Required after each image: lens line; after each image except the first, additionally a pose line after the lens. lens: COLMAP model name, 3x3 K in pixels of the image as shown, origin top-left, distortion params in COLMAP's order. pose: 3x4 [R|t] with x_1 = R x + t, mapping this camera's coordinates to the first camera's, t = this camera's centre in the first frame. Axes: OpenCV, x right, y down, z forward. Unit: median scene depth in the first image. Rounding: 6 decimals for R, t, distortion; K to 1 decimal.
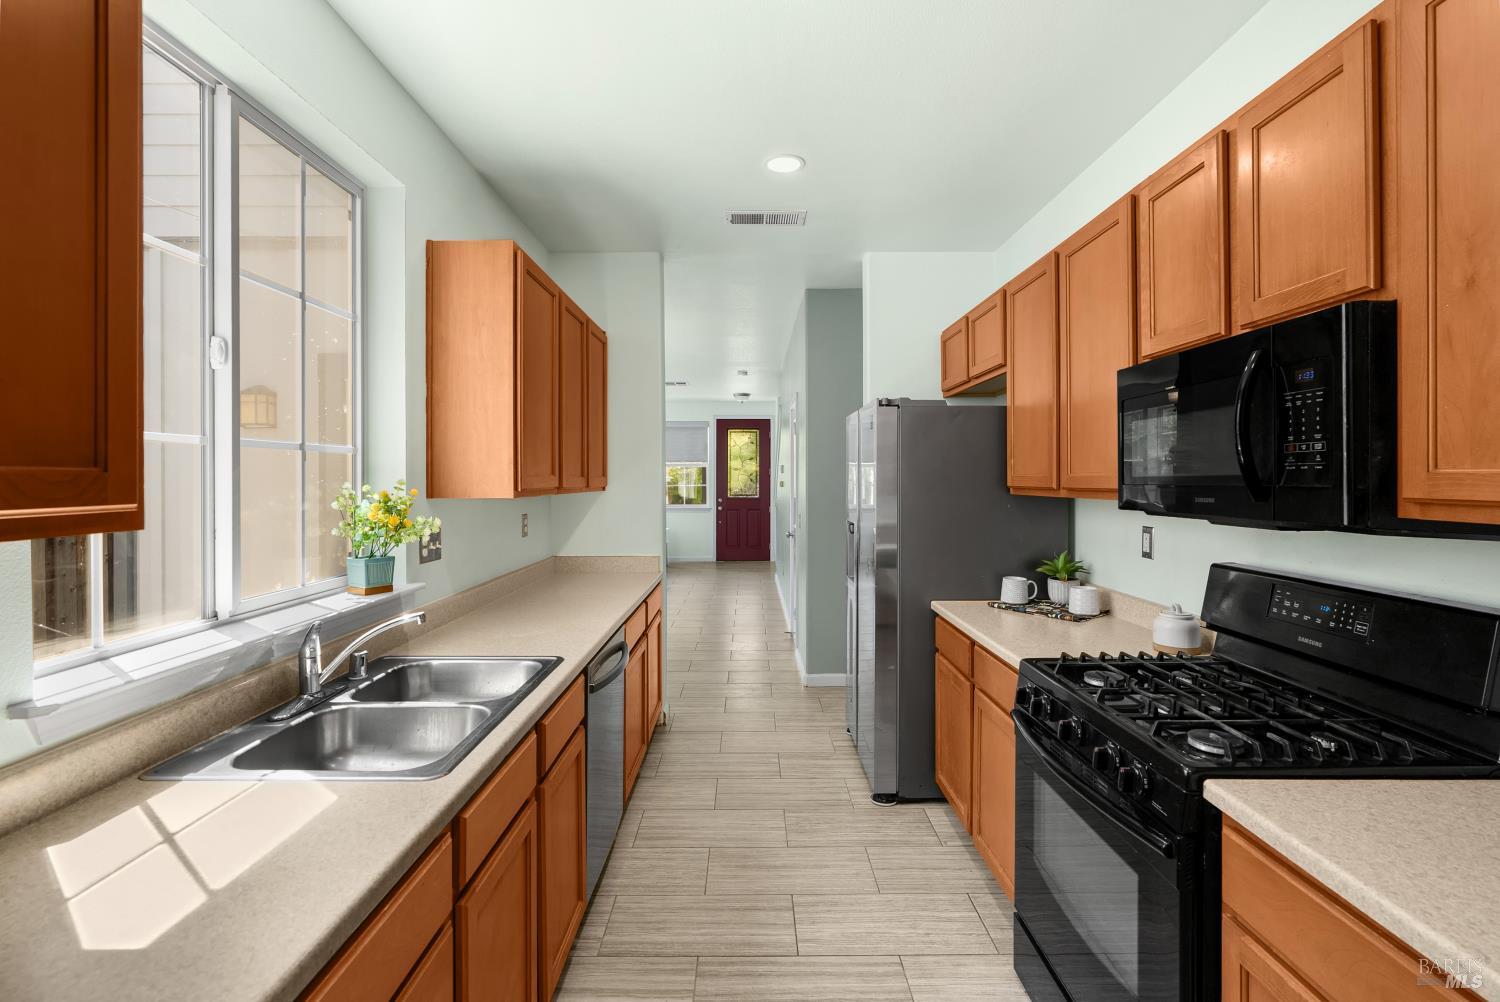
lens RADIAL K [[700.4, 0, 760.9], [0, 700.4, 486.2], [0, 0, 1]] dist [-0.011245, 0.004503]
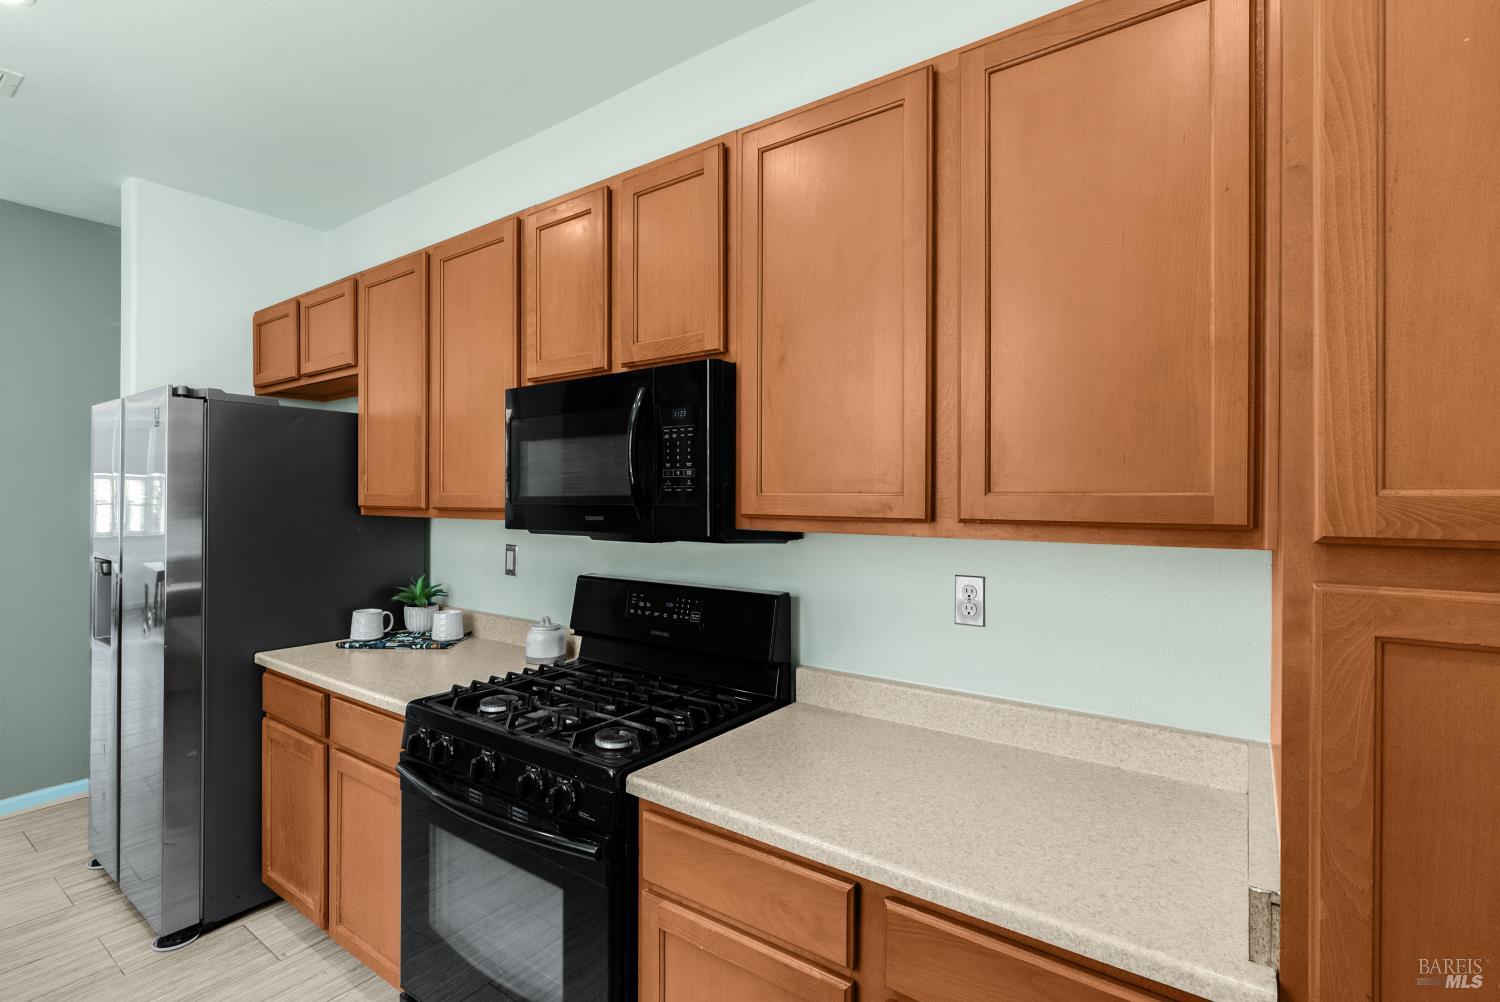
lens RADIAL K [[700.4, 0, 750.6], [0, 700.4, 500.2], [0, 0, 1]] dist [-0.011245, 0.004503]
pose [[0.584883, 0.002441, 0.811114, -0.090145], [0.003005, 0.999982, -0.005176, -0.001440], [-0.811112, 0.005465, 0.584865, 0.133354]]
